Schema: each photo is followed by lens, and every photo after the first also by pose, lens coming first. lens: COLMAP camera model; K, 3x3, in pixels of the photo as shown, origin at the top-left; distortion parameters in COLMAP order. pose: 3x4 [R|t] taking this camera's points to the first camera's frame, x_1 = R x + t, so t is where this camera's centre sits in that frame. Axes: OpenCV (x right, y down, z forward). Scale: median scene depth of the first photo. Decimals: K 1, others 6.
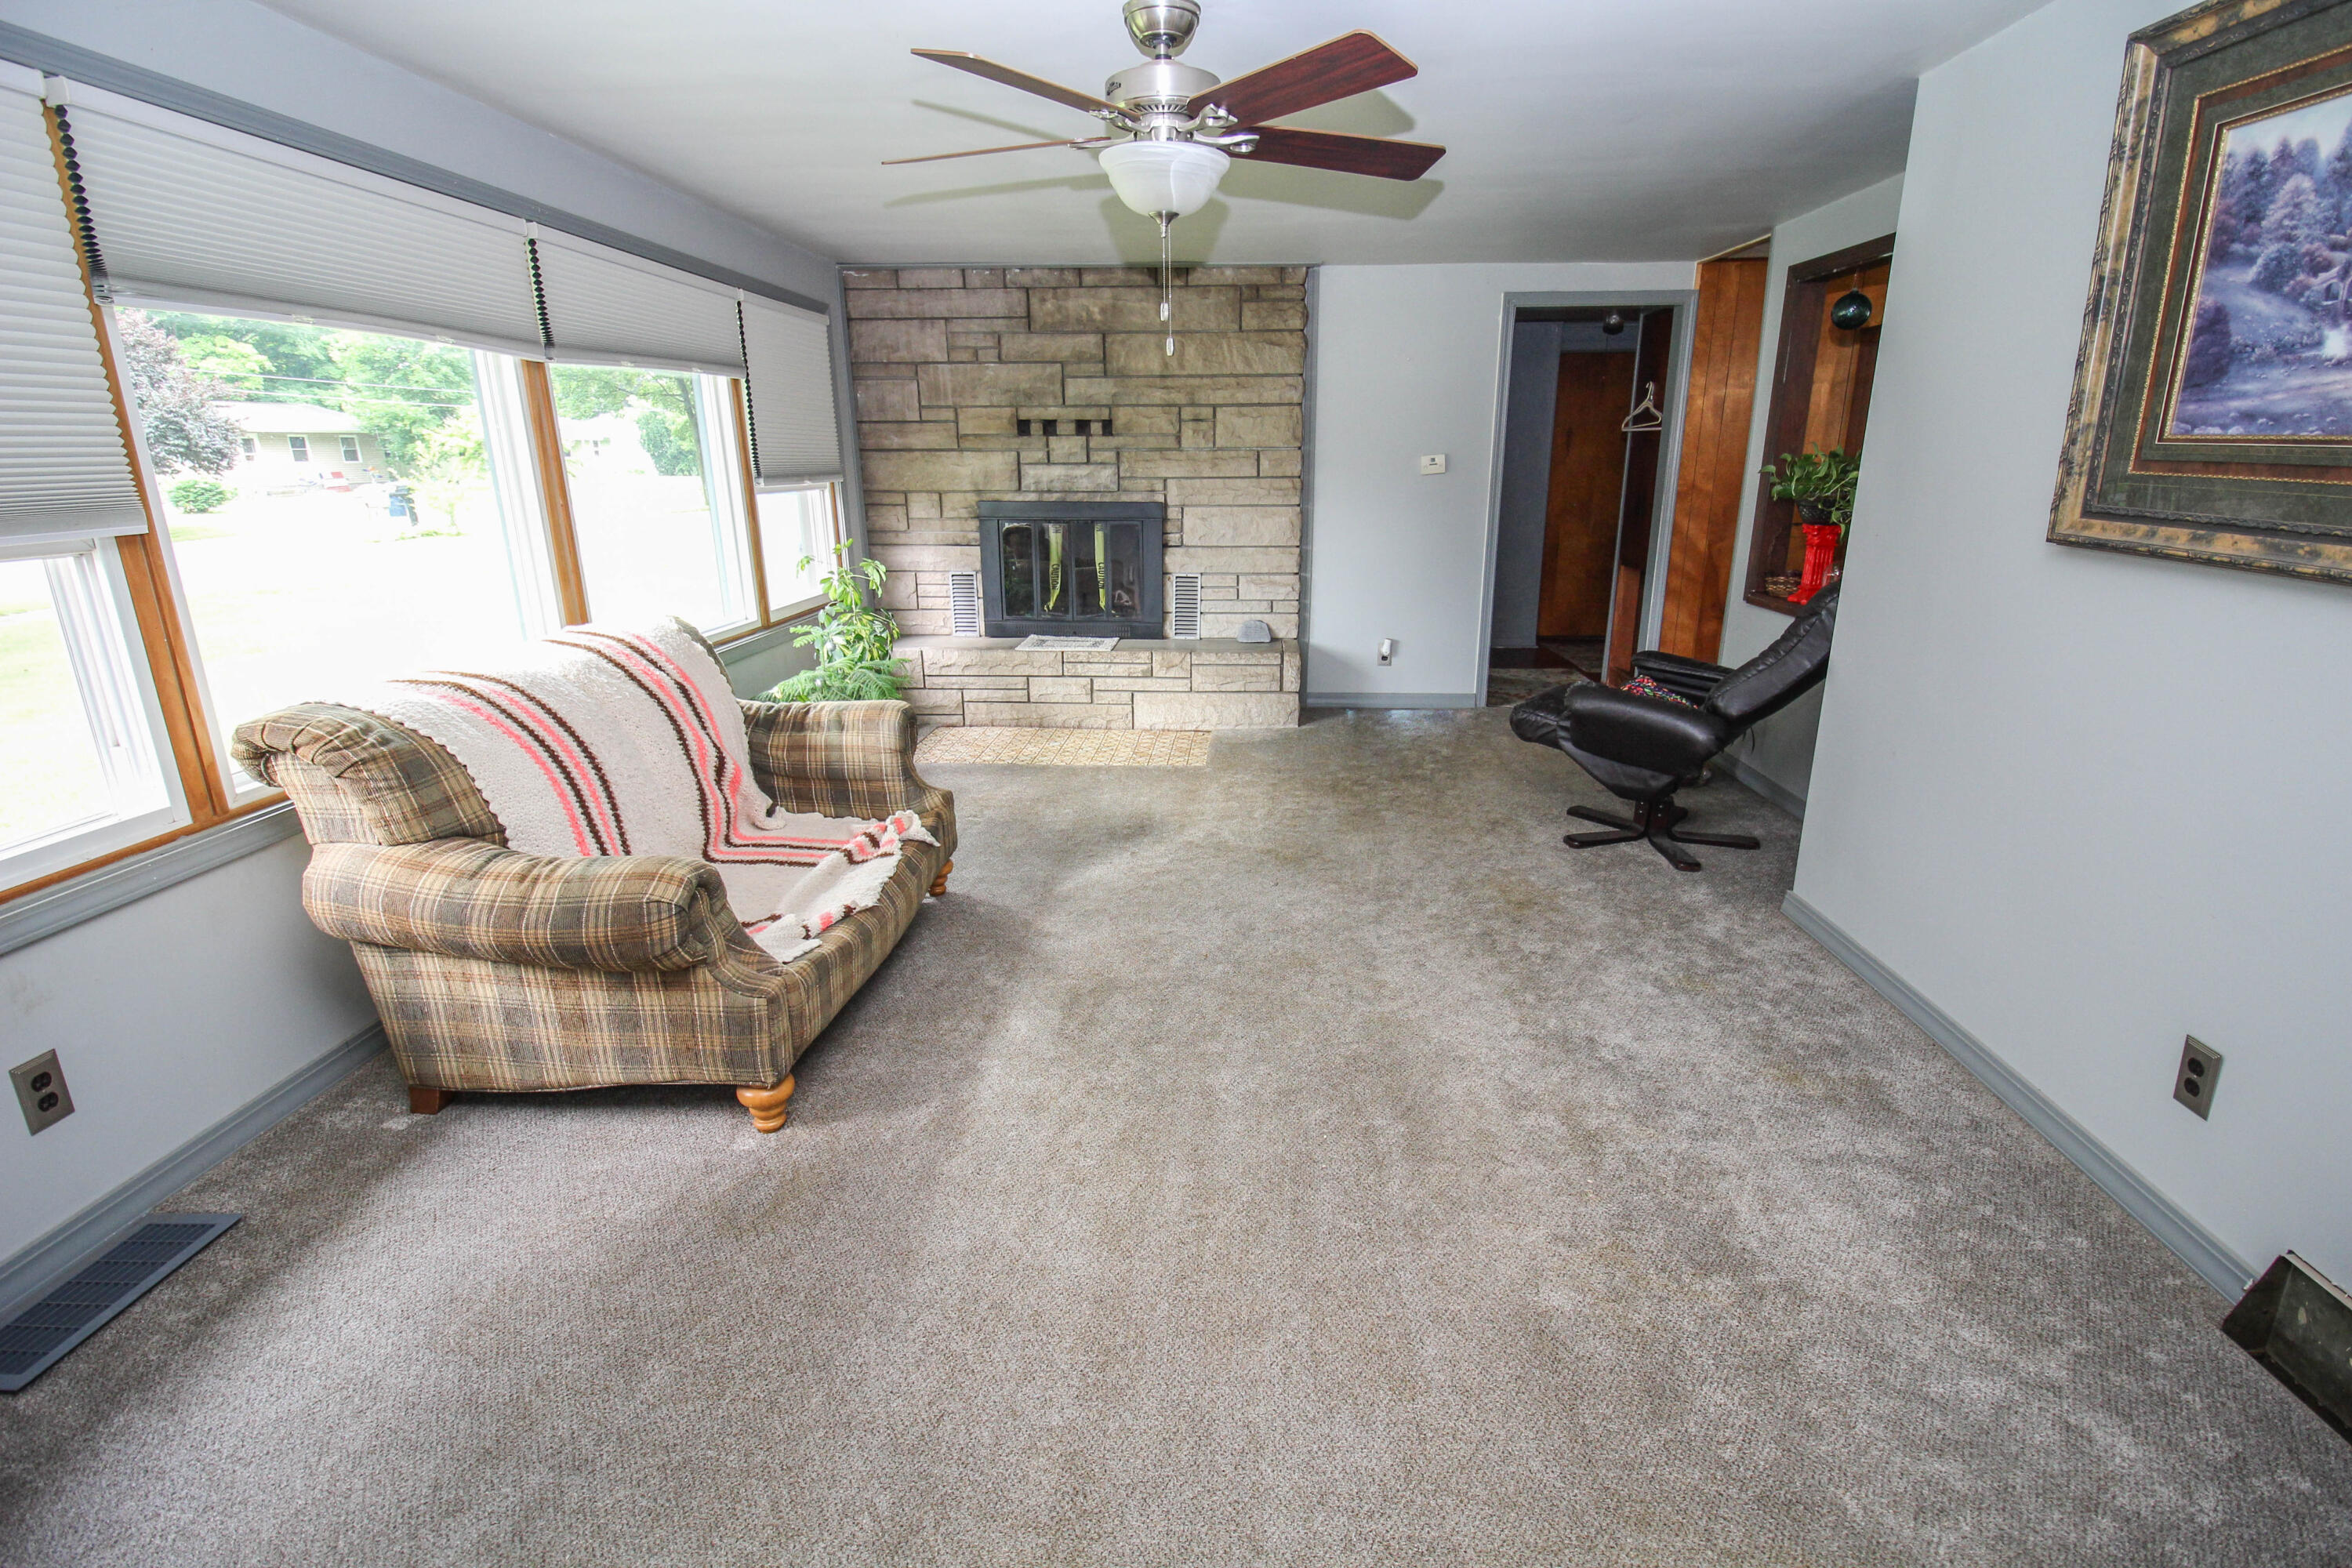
lens RADIAL K [[1136.9, 0, 1167.5], [0, 1136.9, 773.9], [0, 0, 1]] dist [0.004644, -0.011687]
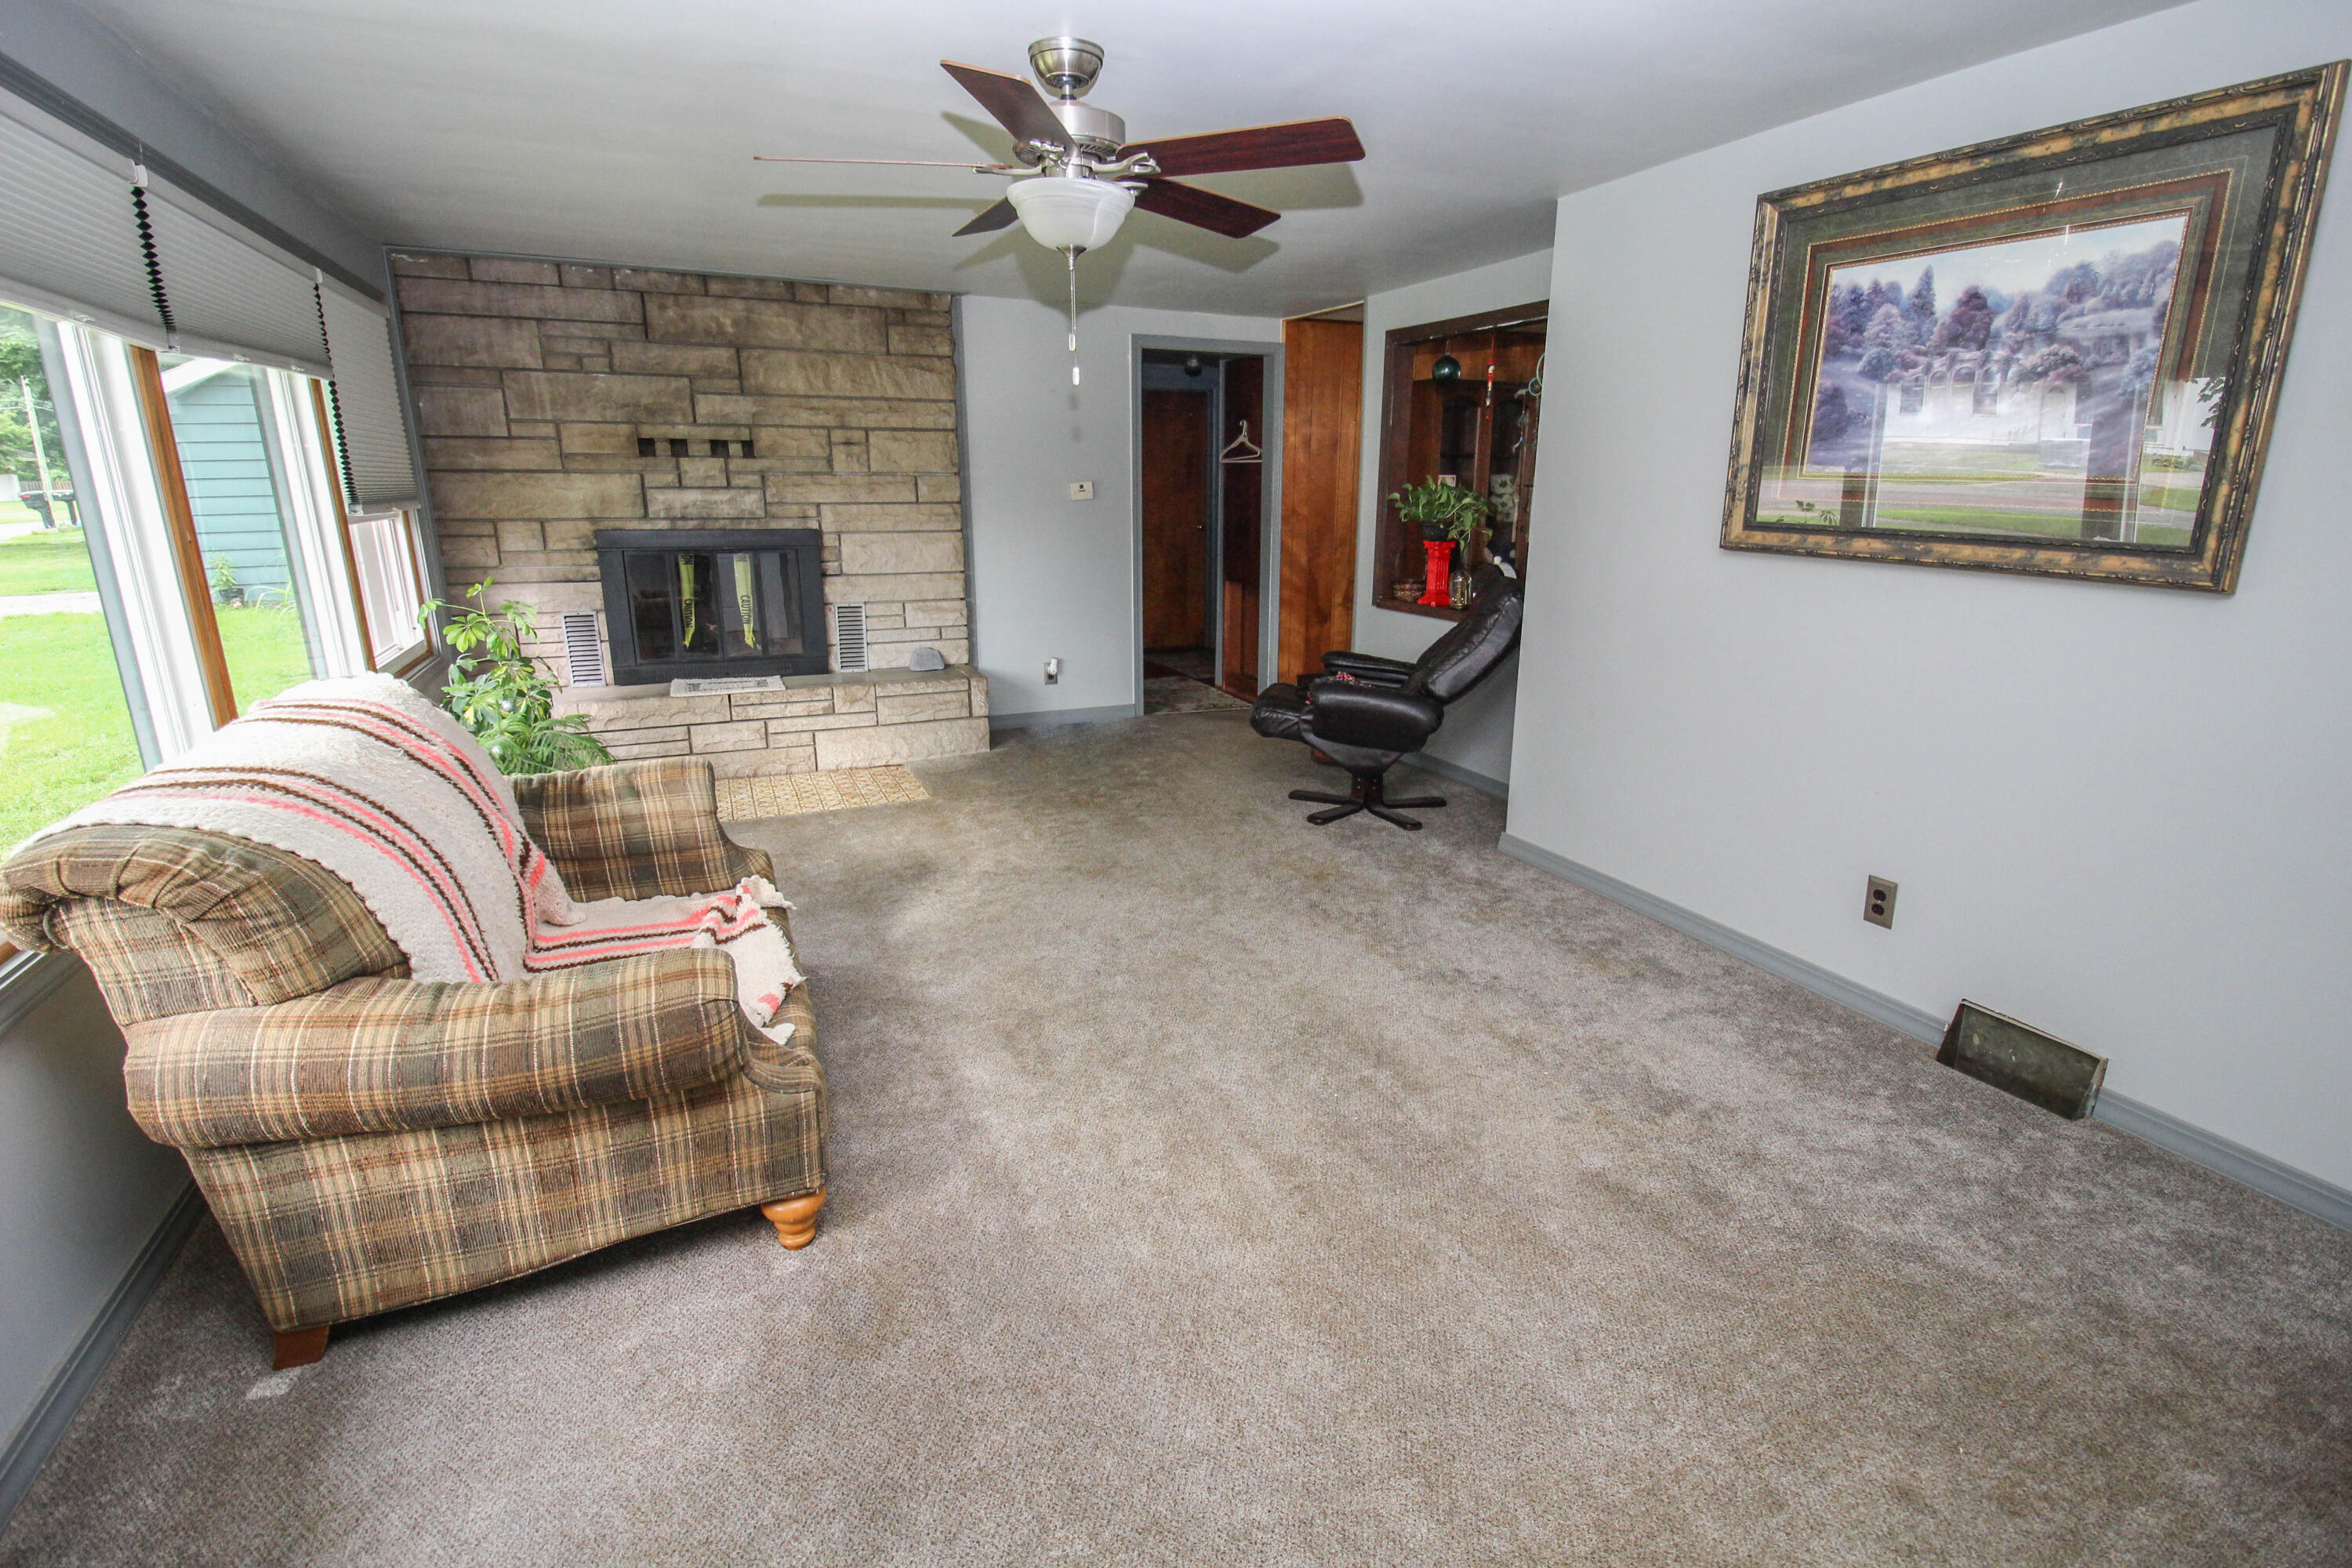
lens RADIAL K [[1136.9, 0, 1202.2], [0, 1136.9, 771.9], [0, 0, 1]] dist [0.004644, -0.011687]
pose [[0.878101, -0.110345, 0.465578, -0.379540], [0.121175, 0.992609, 0.006714, -0.013680], [-0.462877, 0.050521, 0.884981, 0.055118]]
